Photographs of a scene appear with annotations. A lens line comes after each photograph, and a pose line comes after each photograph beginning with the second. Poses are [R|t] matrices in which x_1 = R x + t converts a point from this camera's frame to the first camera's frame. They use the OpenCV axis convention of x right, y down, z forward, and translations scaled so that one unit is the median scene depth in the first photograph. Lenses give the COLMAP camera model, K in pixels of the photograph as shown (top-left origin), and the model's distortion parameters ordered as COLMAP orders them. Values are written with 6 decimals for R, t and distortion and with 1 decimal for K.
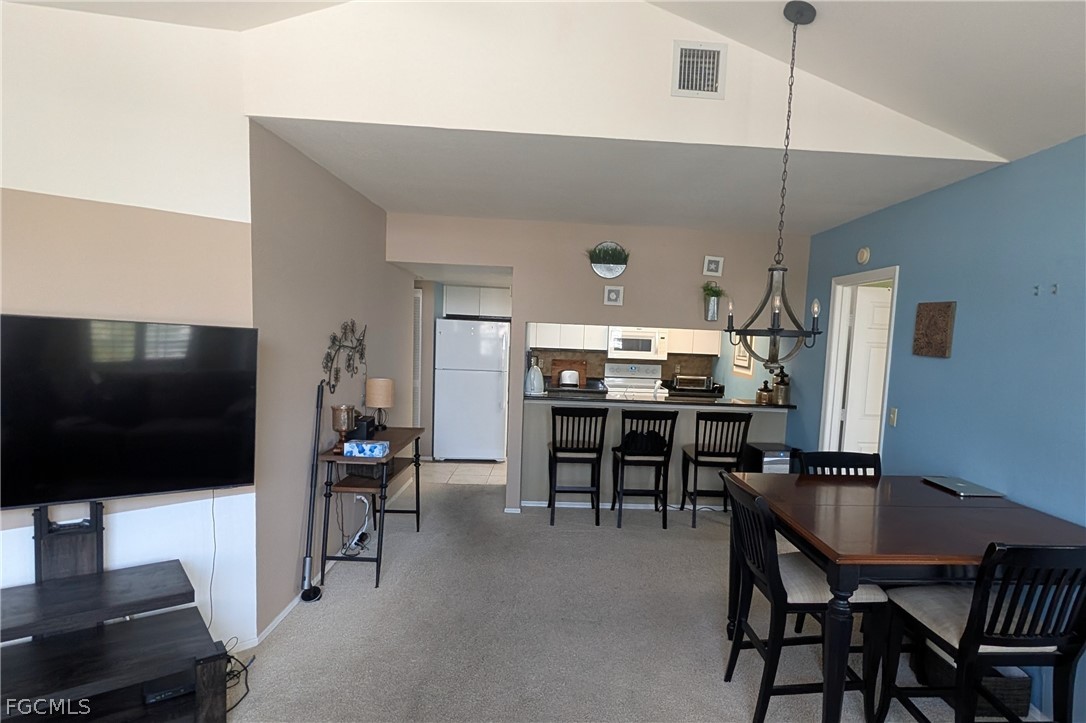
lens RADIAL K [[656.6, 0, 543.9], [0, 656.6, 381.8], [0, 0, 1]] dist [0.001832, -0.002209]
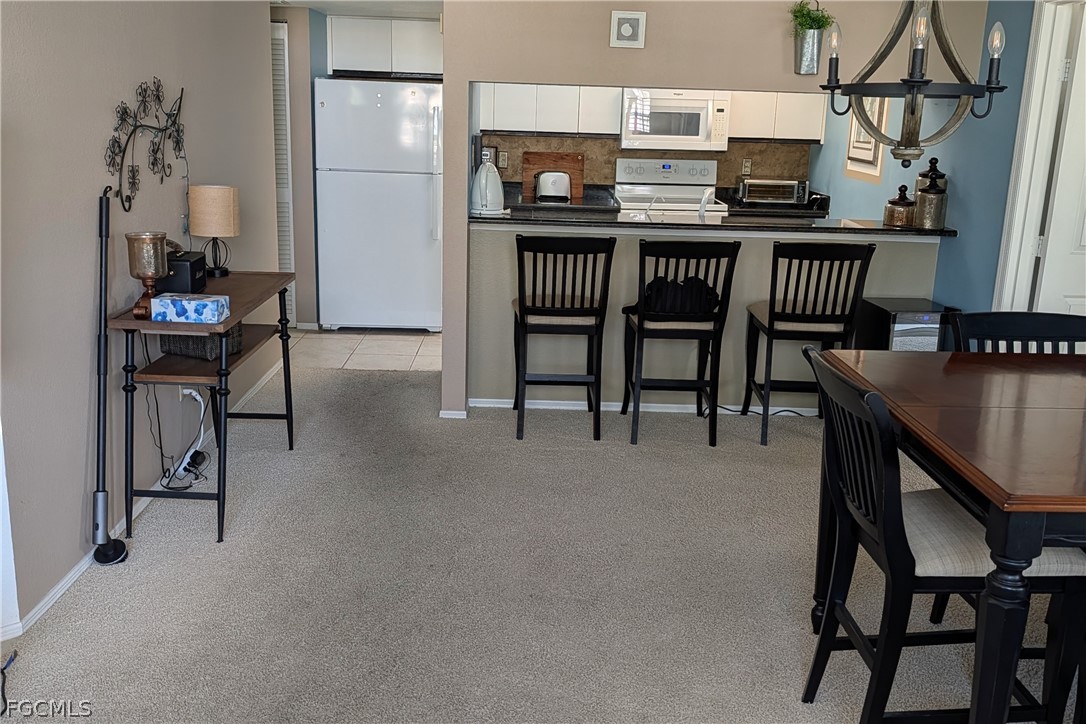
lens RADIAL K [[1032.3, 0, 543.0], [0, 1032.3, 362.0], [0, 0, 1]] dist [0.083862, -0.164390]
pose [[0.999275, 0.000665, -0.038066, 0.070050], [0.004856, 0.989457, 0.144745, 0.017441], [0.037761, -0.144825, 0.988736, 0.102165]]
